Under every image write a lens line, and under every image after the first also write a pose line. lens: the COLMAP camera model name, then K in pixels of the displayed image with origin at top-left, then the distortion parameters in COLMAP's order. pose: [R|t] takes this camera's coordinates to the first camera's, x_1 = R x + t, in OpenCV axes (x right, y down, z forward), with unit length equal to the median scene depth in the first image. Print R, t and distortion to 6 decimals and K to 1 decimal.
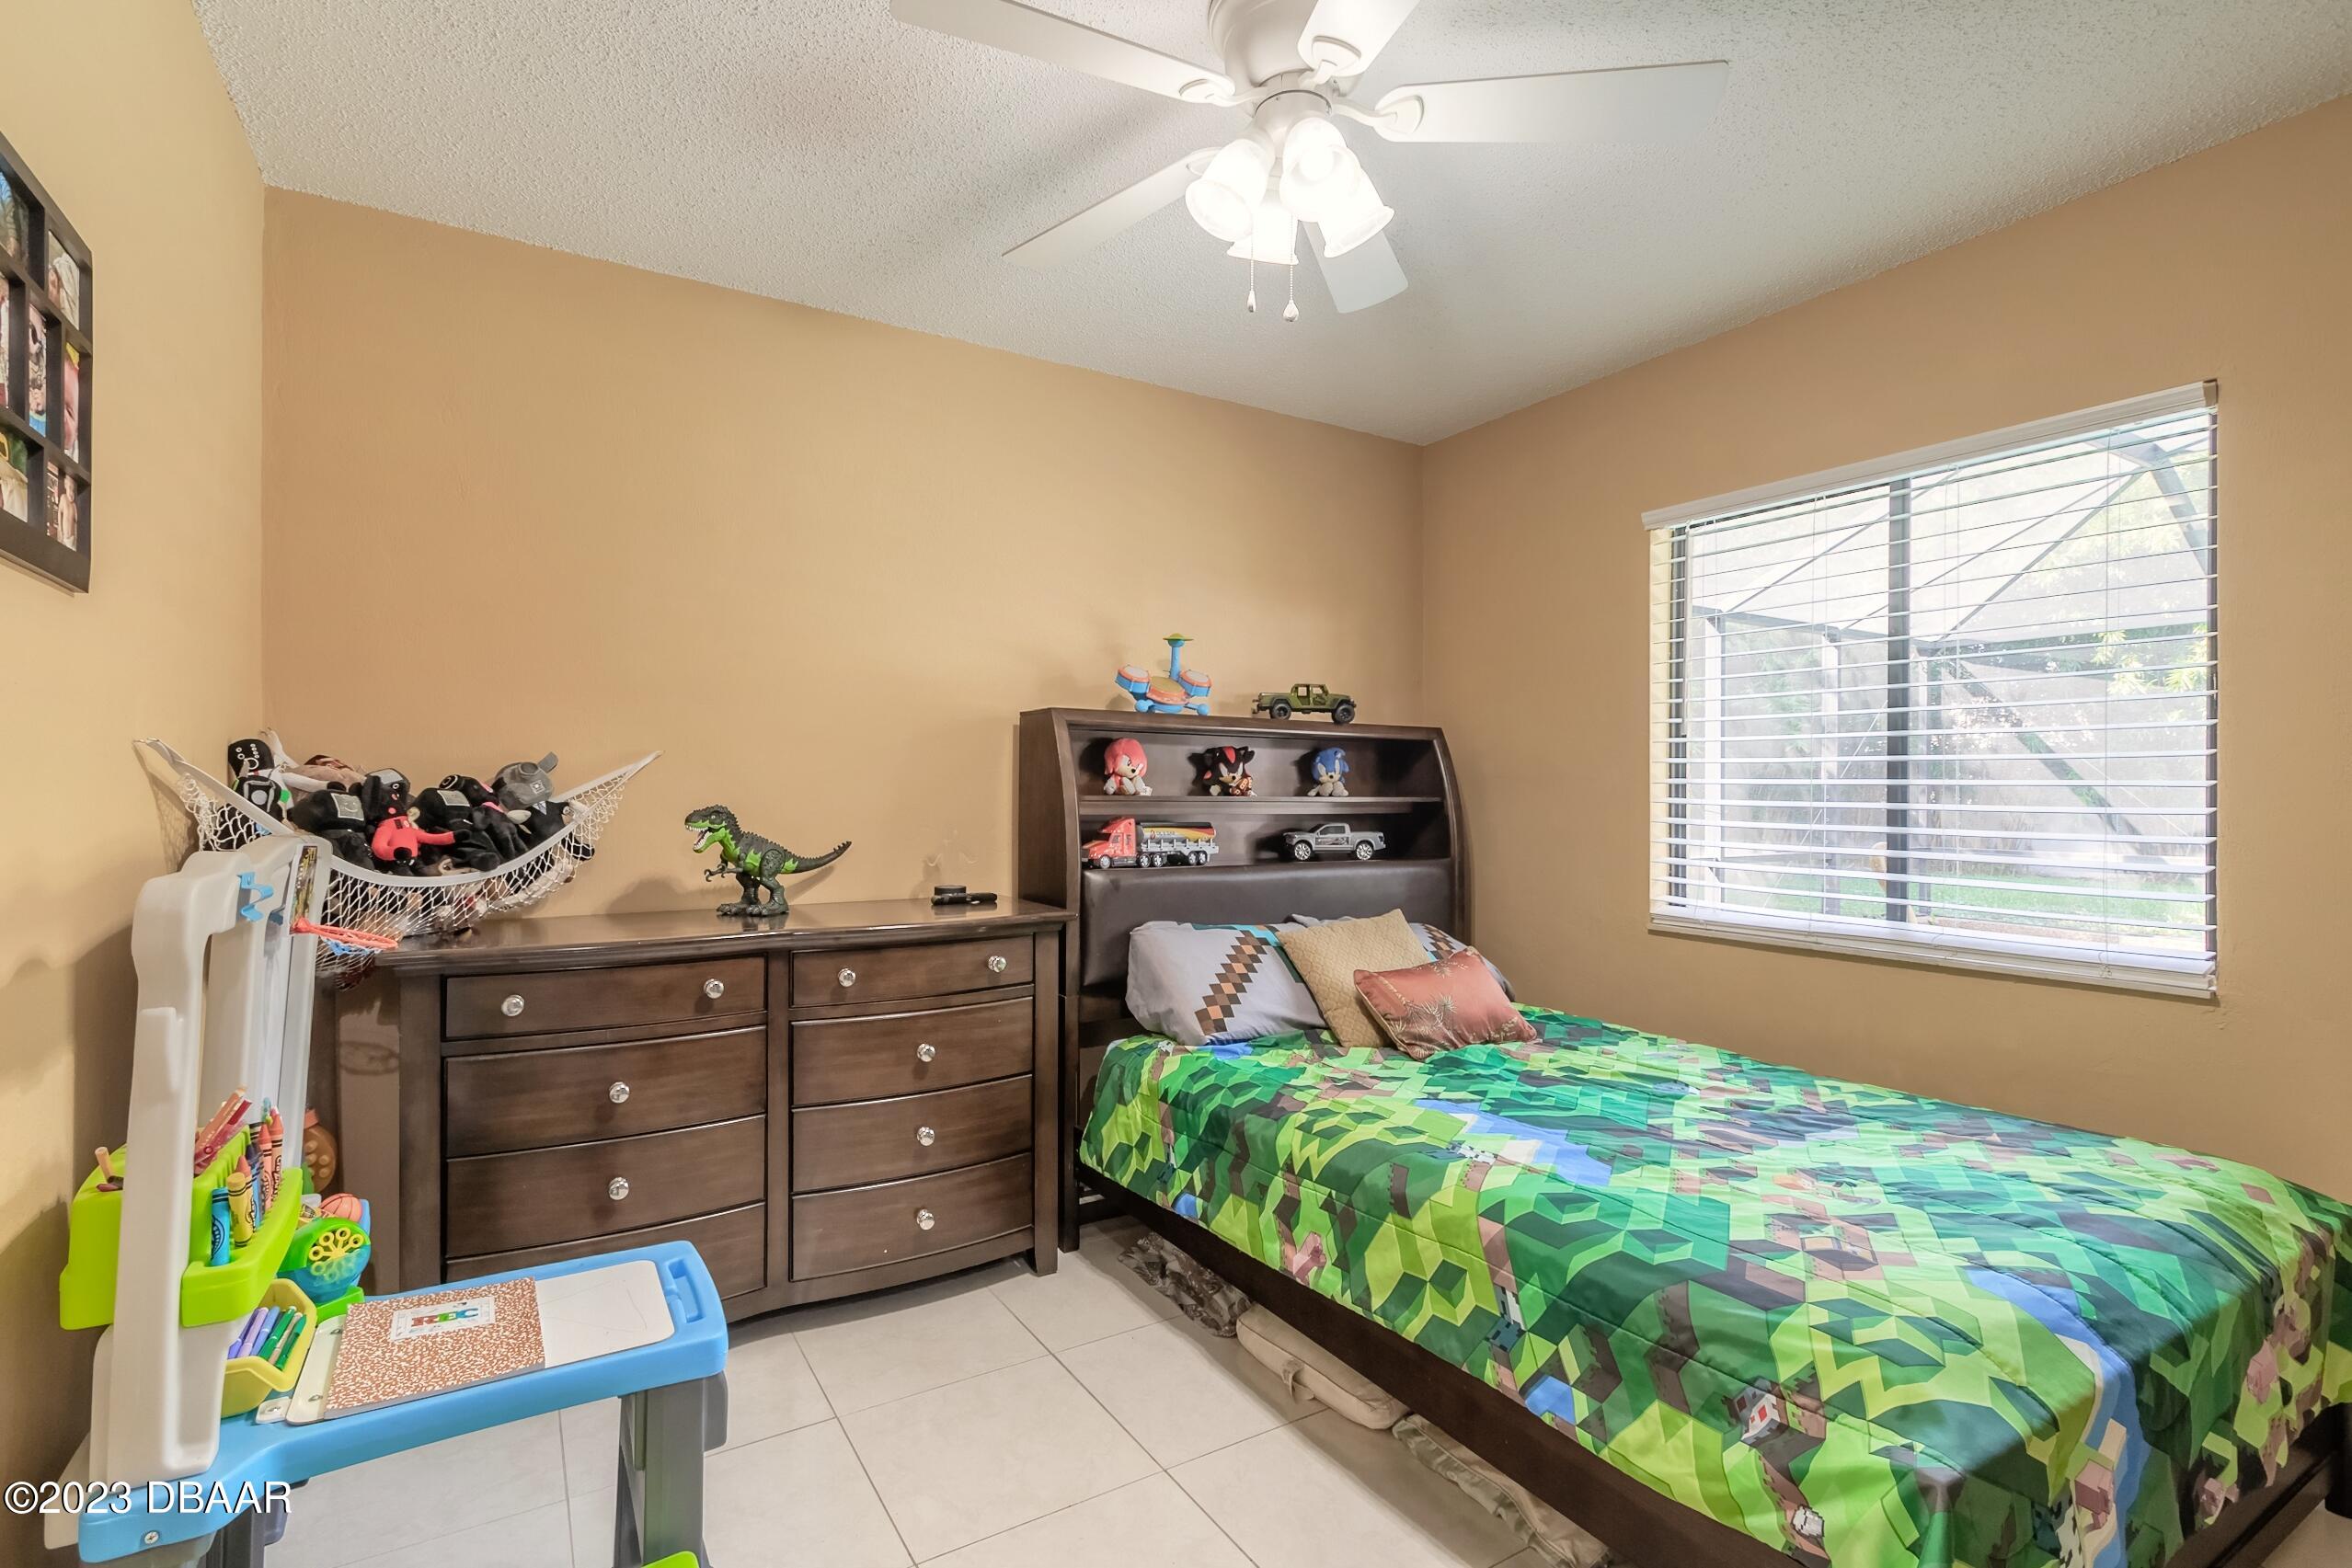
lens RADIAL K [[1070.9, 0, 1117.7], [0, 1070.9, 797.8], [0, 0, 1]] dist [0.003232, -0.000622]
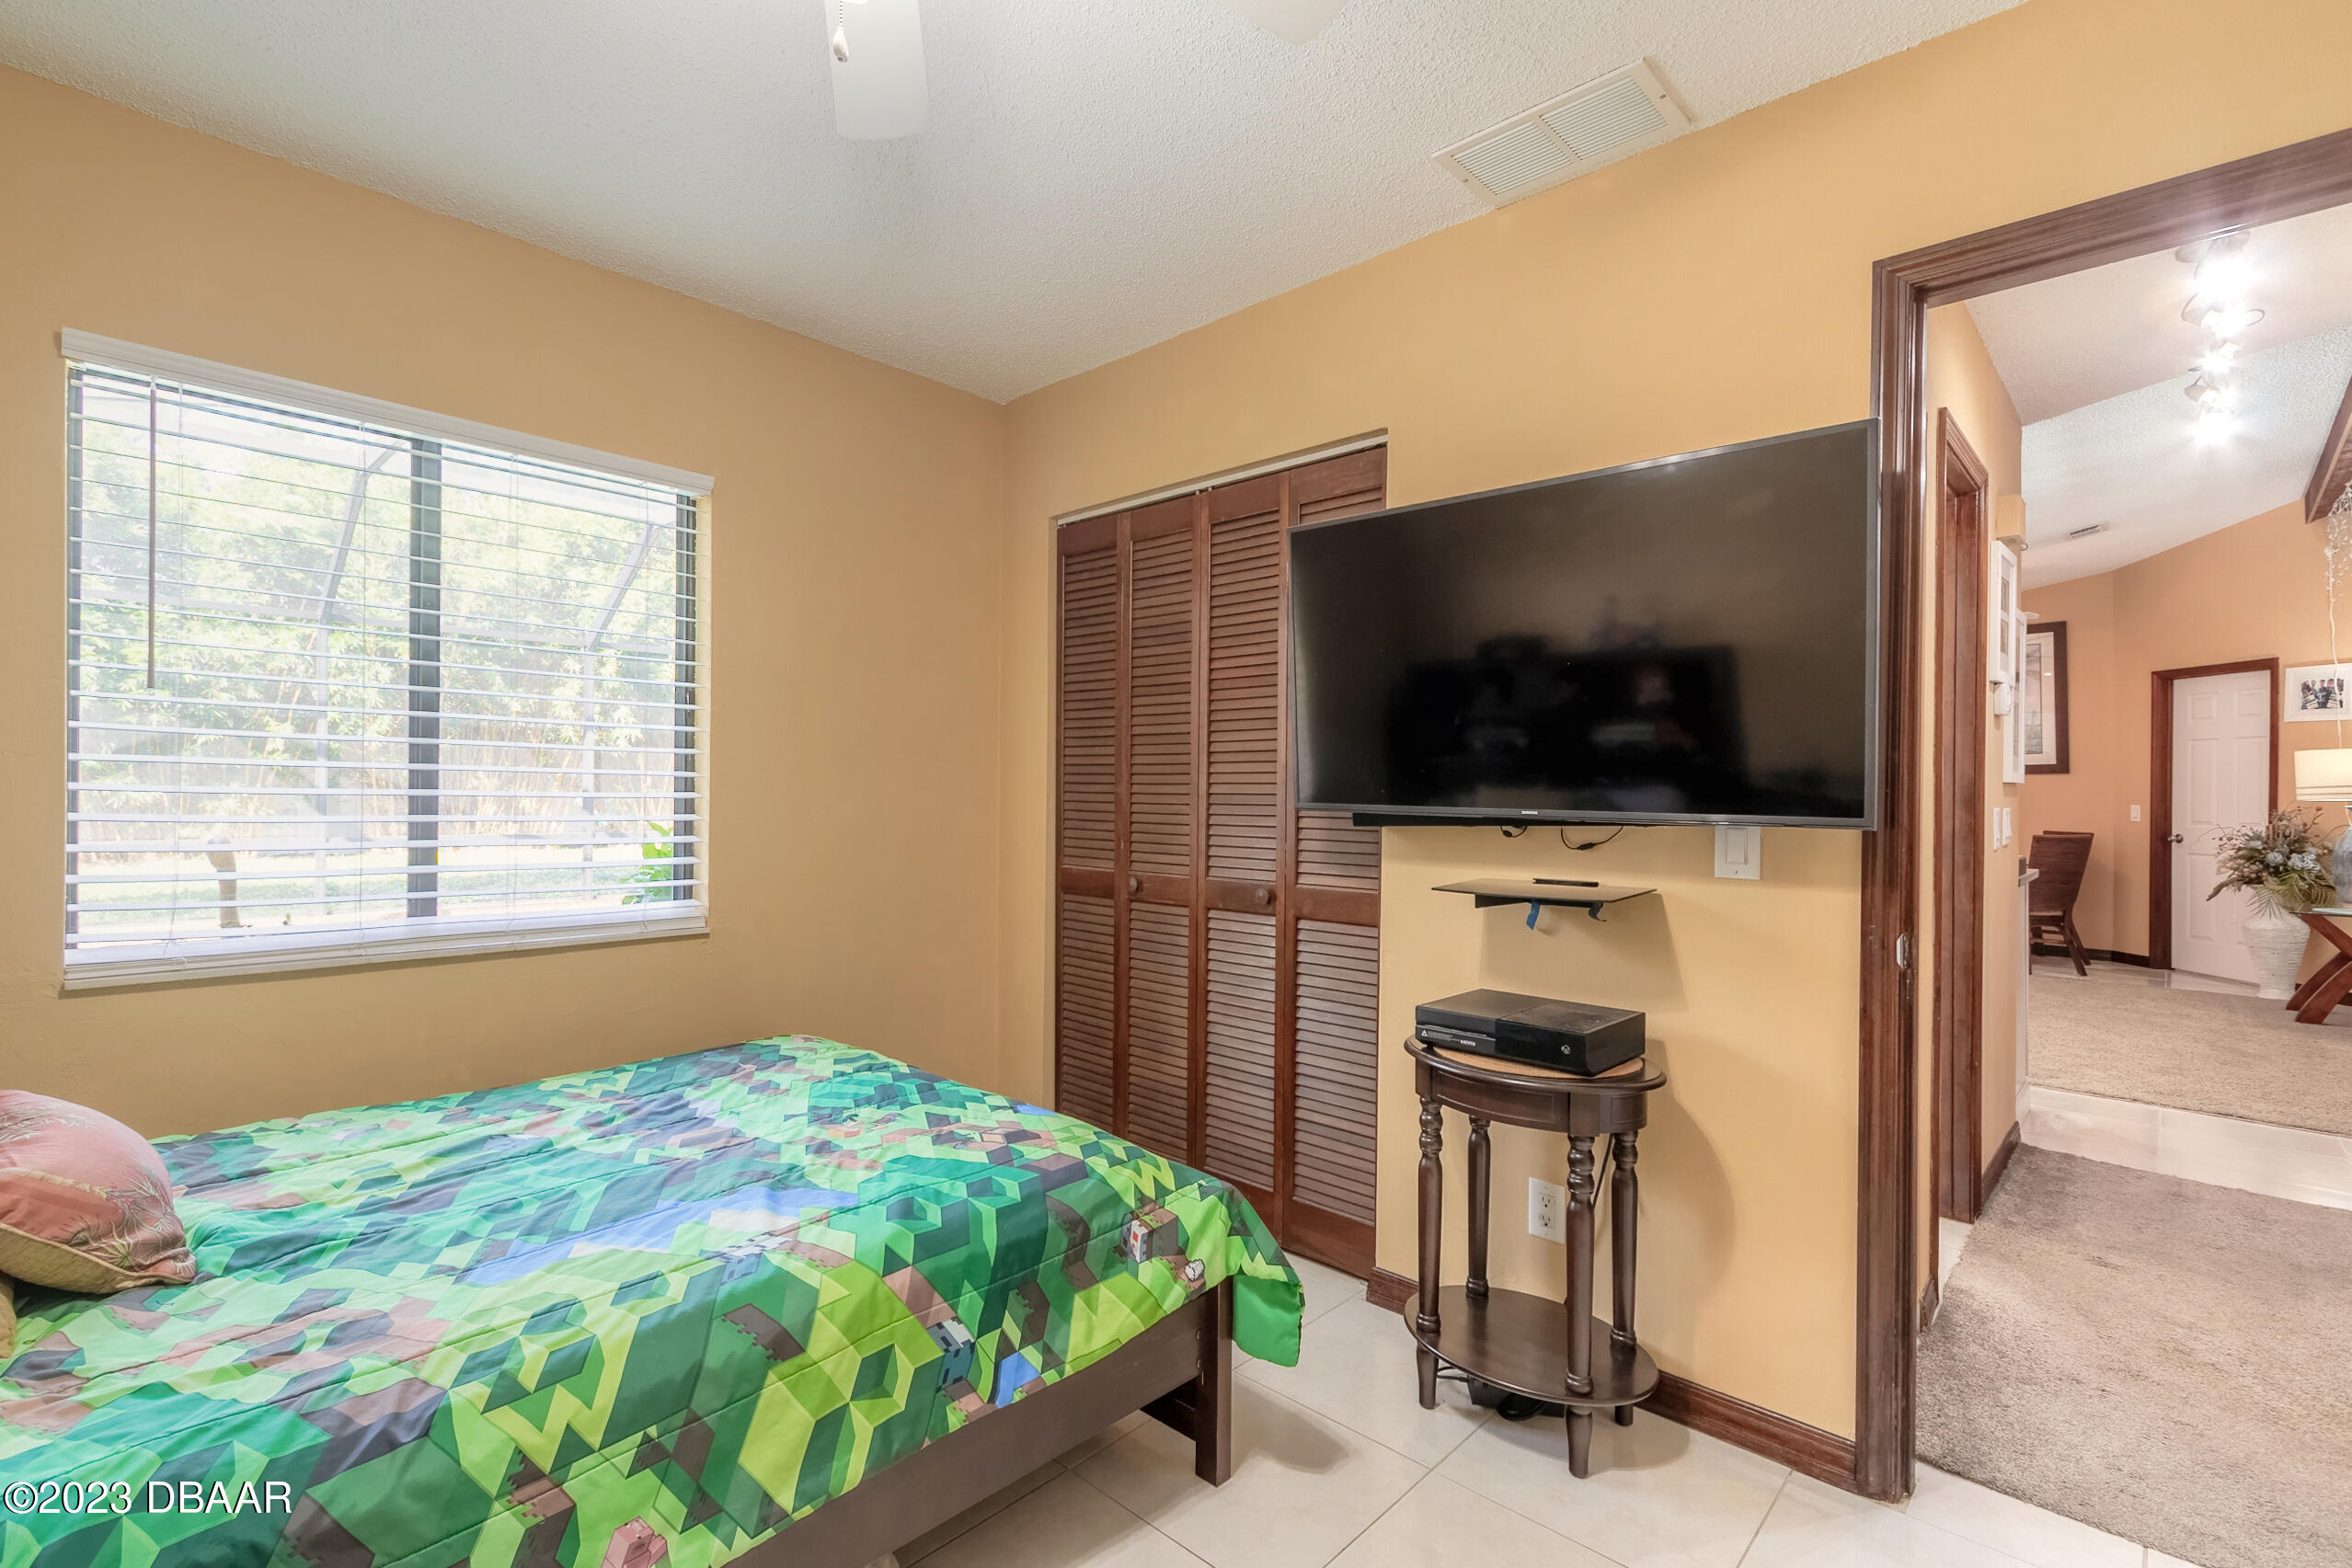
lens RADIAL K [[1070.9, 0, 1168.3], [0, 1070.9, 782.8], [0, 0, 1]] dist [0.003232, -0.000622]
pose [[-0.294054, -0.004442, 0.955778, -0.526789], [-0.007281, 0.999971, 0.002408, -0.010742], [-0.955761, -0.006251, -0.294078, 0.990253]]
